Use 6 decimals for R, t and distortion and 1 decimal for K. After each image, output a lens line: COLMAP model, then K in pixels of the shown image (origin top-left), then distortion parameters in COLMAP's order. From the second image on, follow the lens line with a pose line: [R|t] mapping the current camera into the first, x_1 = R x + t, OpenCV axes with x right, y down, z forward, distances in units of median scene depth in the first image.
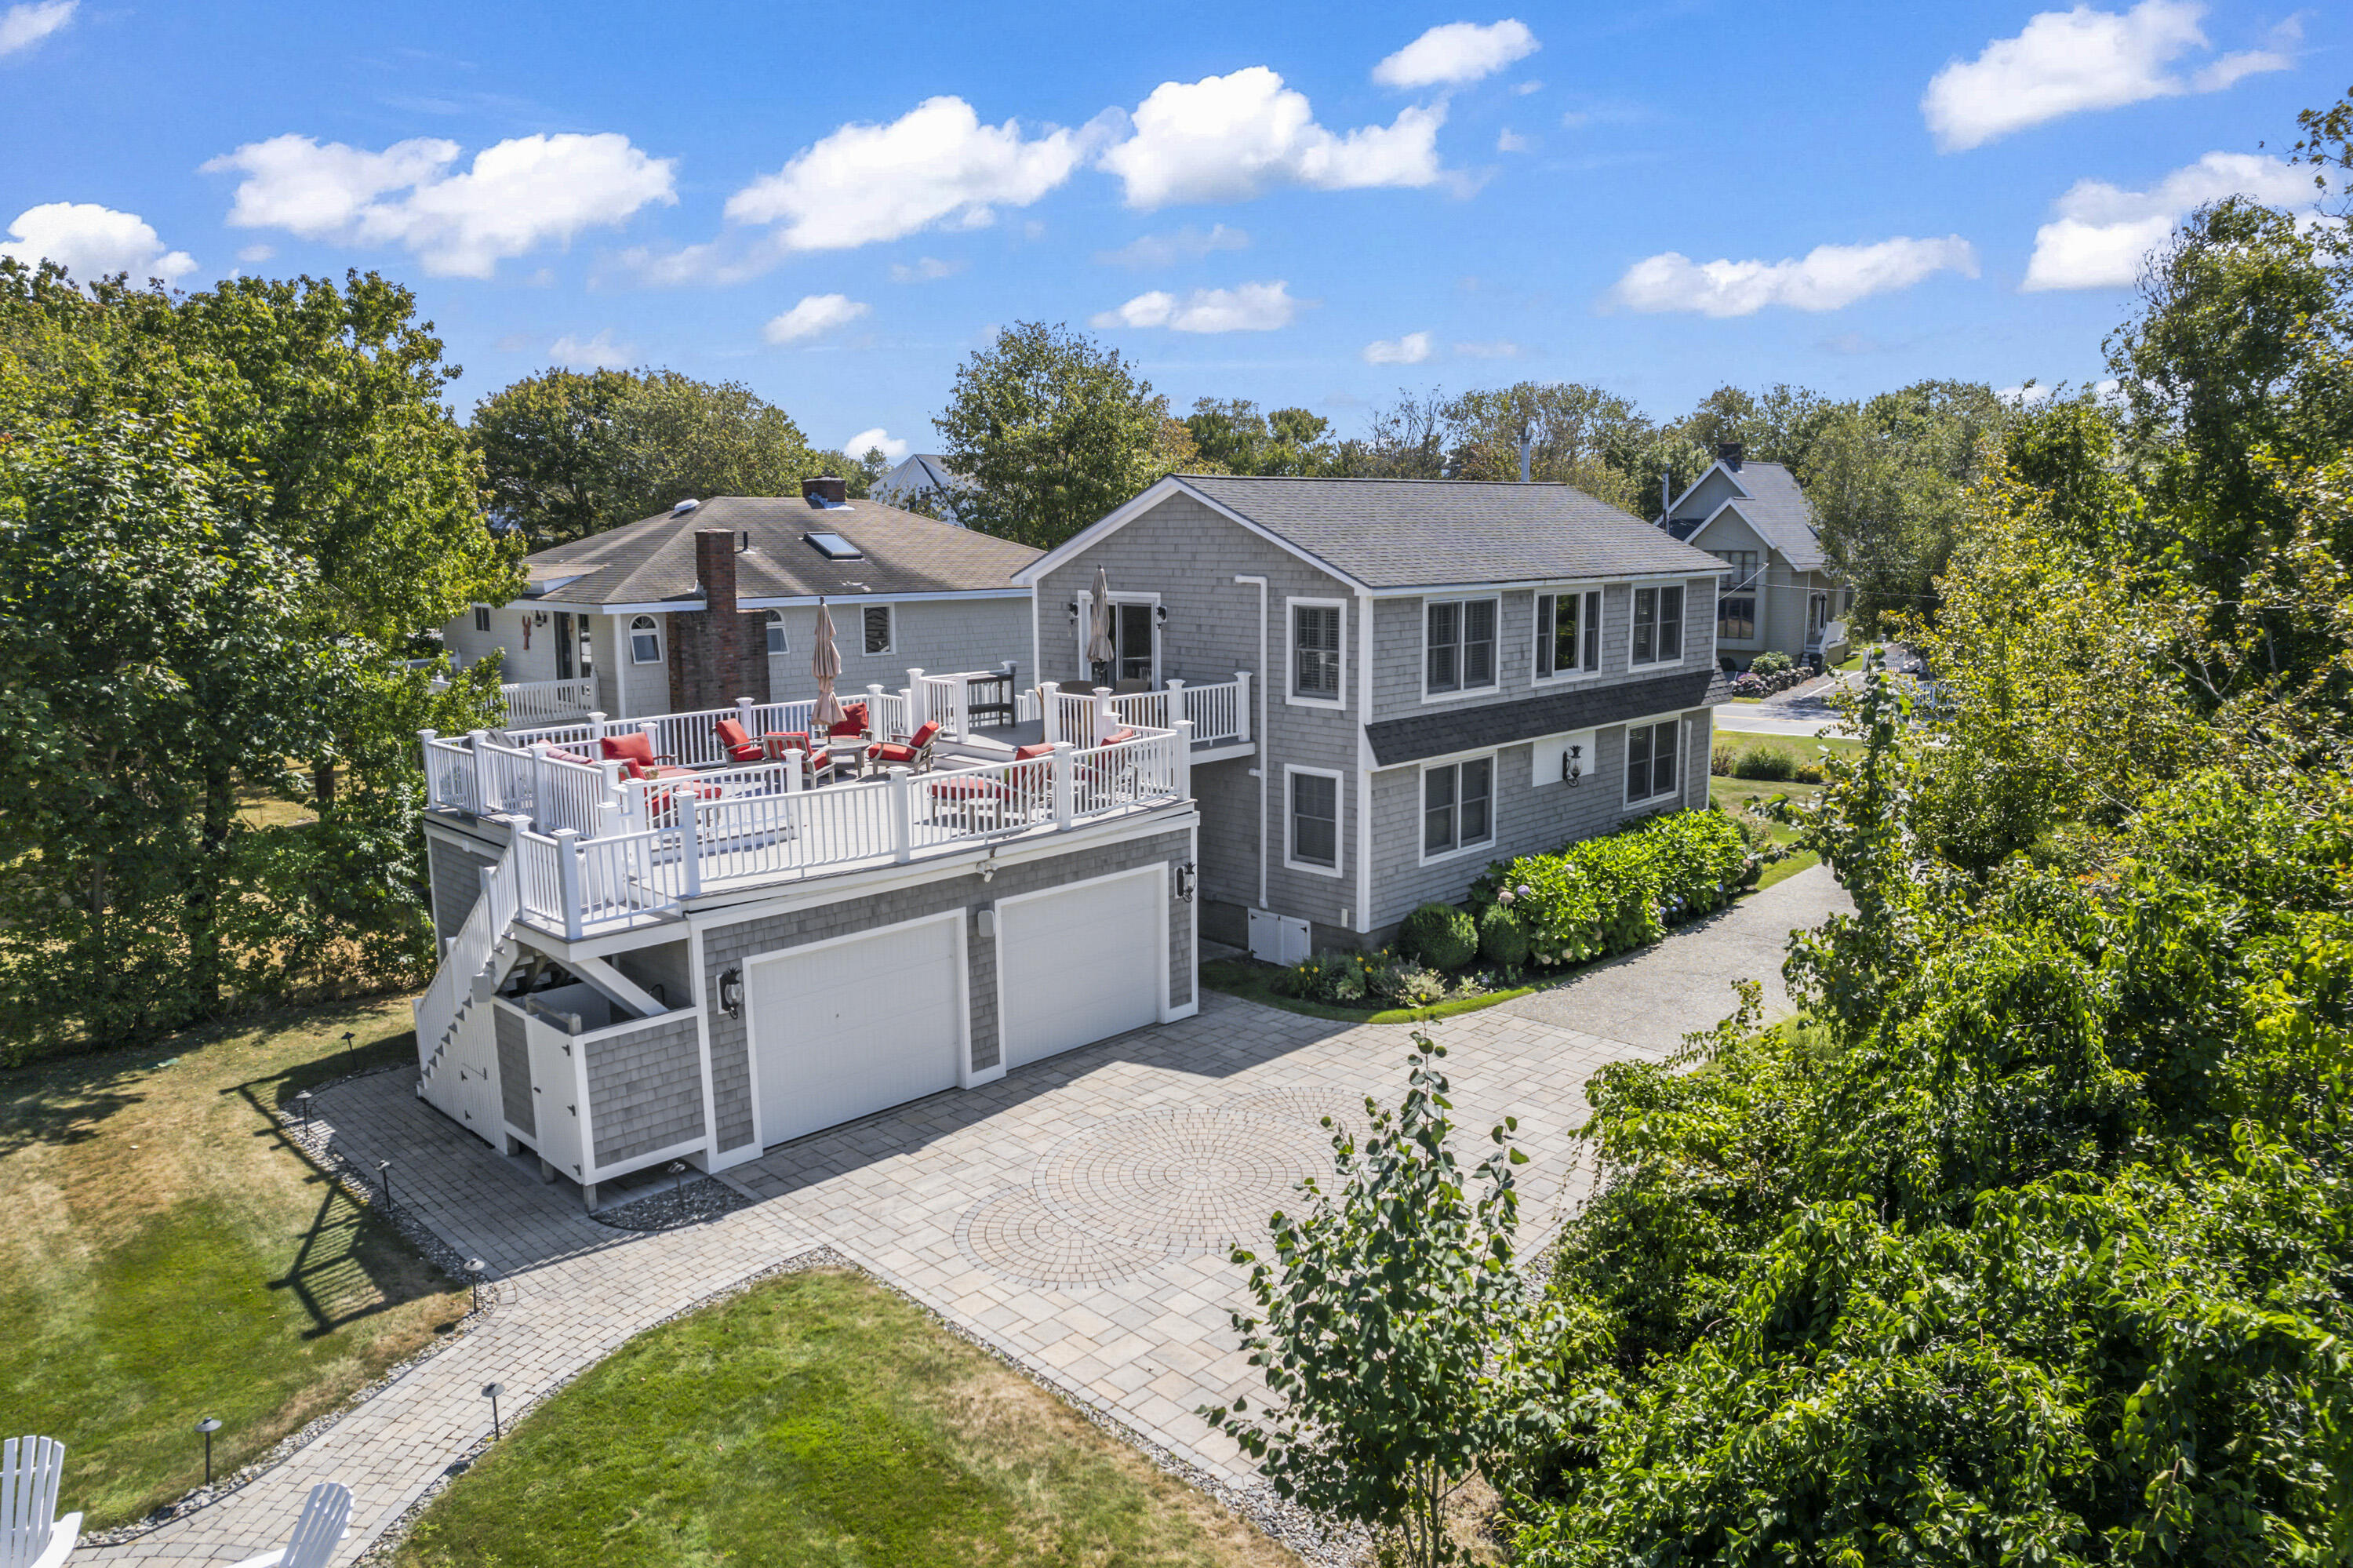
lens RADIAL K [[1528.5, 0, 1176.5], [0, 1528.5, 784.0], [0, 0, 1]] dist [-0.076953, 0.072454]
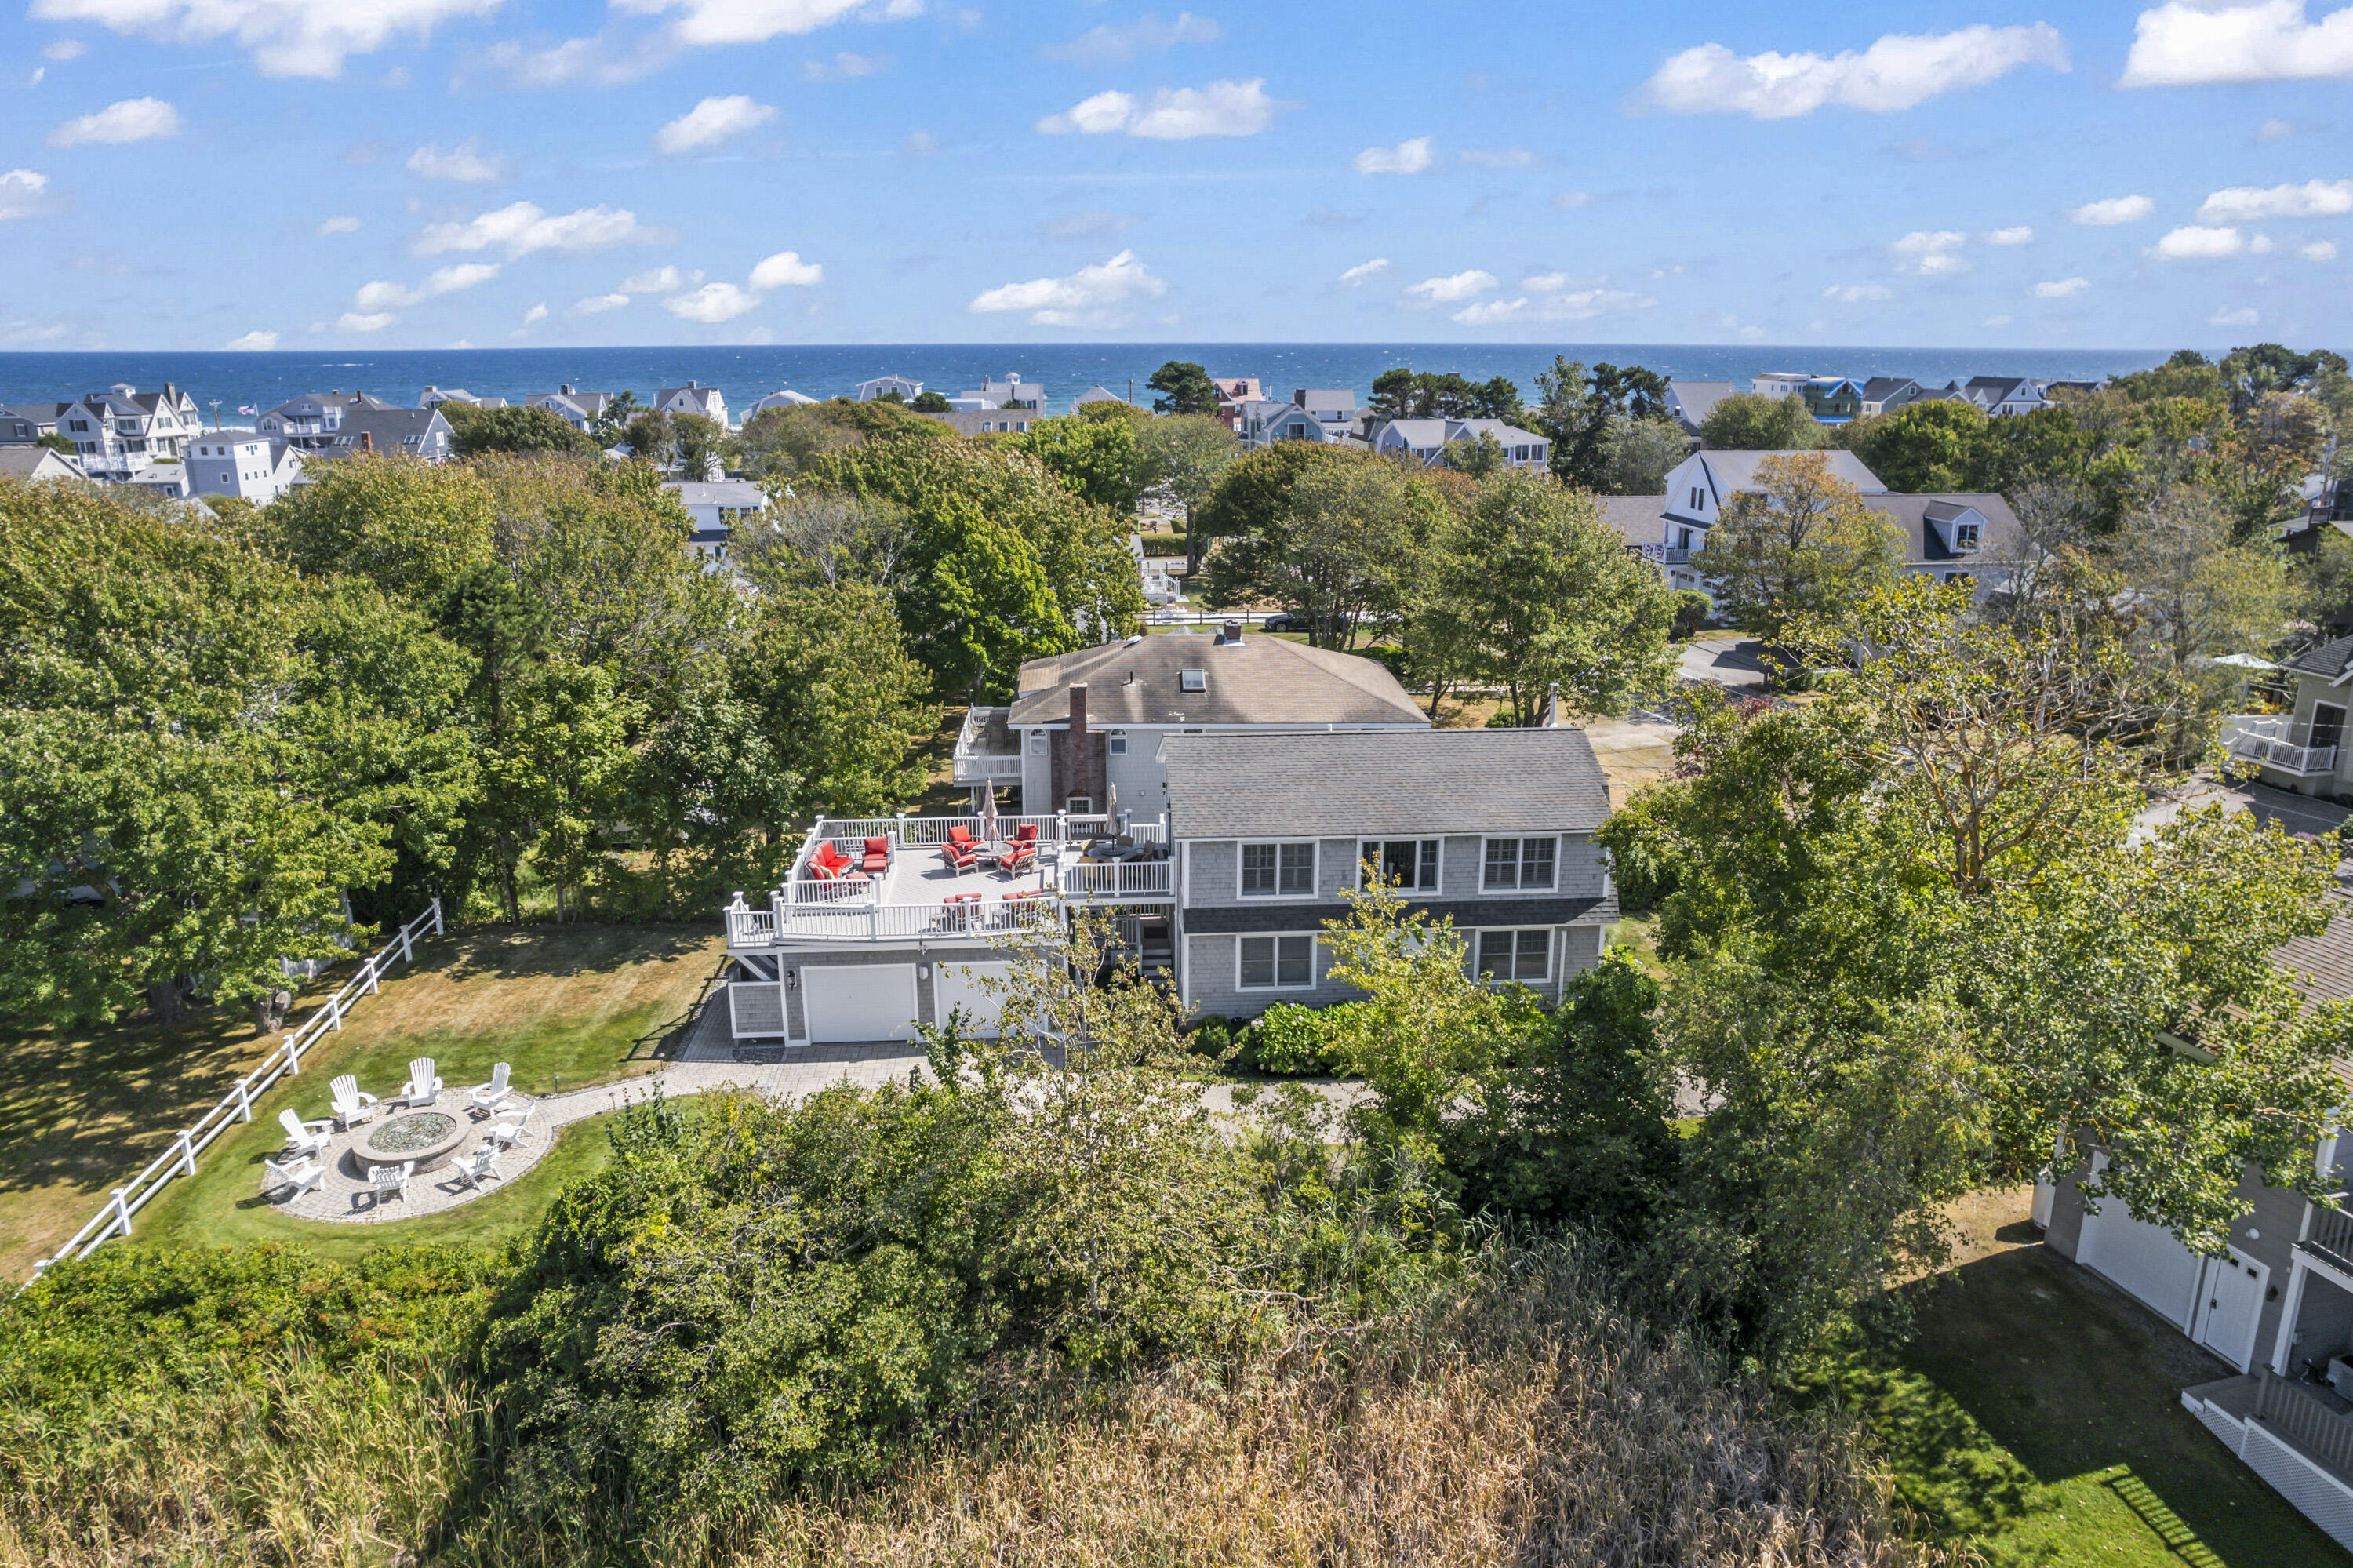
lens RADIAL K [[1528.5, 0, 1176.5], [0, 1528.5, 784.0], [0, 0, 1]] dist [-0.076953, 0.072454]
pose [[0.770736, 0.190444, -0.608027, 1.324049], [-0.123006, 0.980807, 0.151283, -0.508050], [0.625168, -0.041808, 0.779369, -0.428064]]
